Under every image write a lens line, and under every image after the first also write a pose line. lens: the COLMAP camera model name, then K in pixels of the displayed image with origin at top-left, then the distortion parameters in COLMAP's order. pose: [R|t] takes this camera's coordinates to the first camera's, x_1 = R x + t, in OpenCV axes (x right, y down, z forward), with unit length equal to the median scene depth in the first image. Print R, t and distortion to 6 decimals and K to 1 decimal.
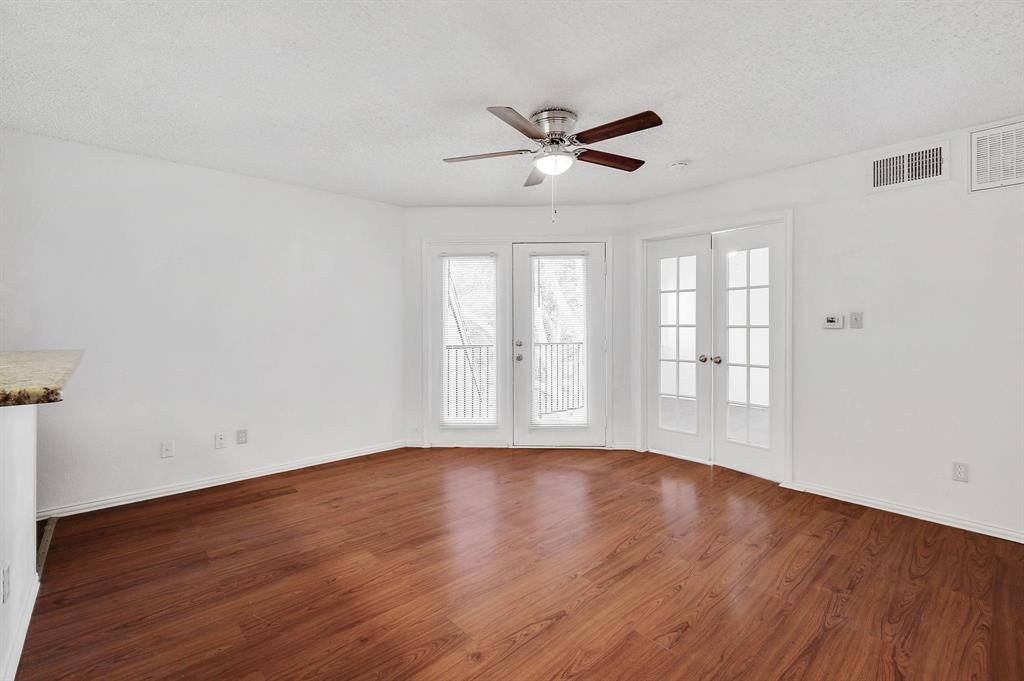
lens RADIAL K [[449.2, 0, 514.6], [0, 449.2, 331.3], [0, 0, 1]] dist [-0.000957, -0.004324]
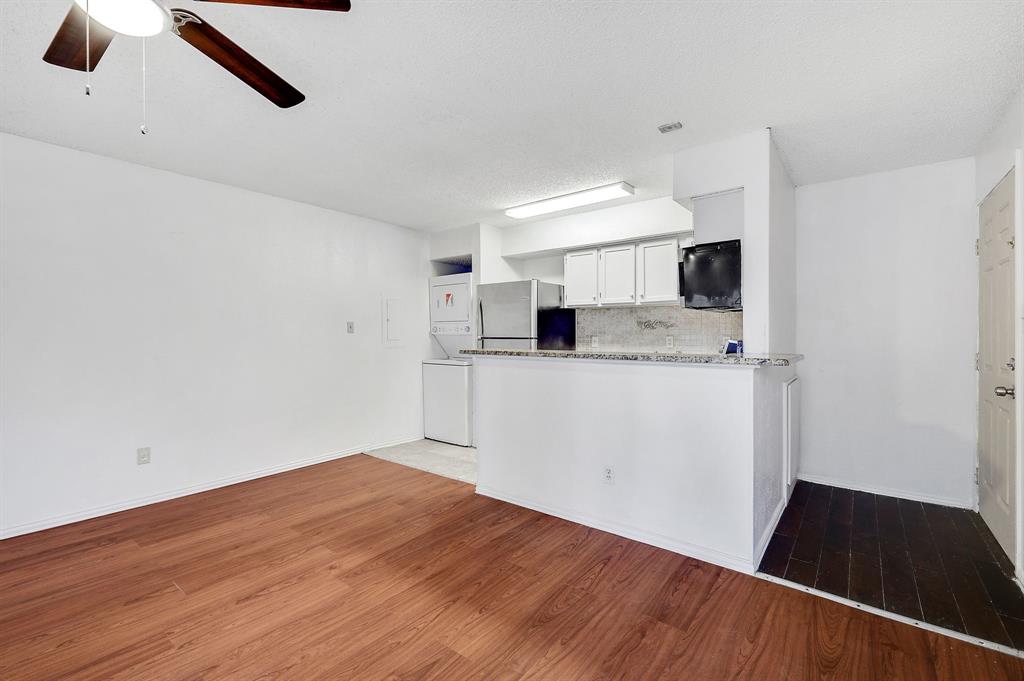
lens RADIAL K [[449.2, 0, 506.8], [0, 449.2, 341.5], [0, 0, 1]] dist [-0.000957, -0.004324]
pose [[-0.988914, 0.002248, -0.148474, -0.353821], [-0.000892, 0.999777, 0.021077, -0.010591], [0.148488, 0.020975, -0.988692, 2.083249]]
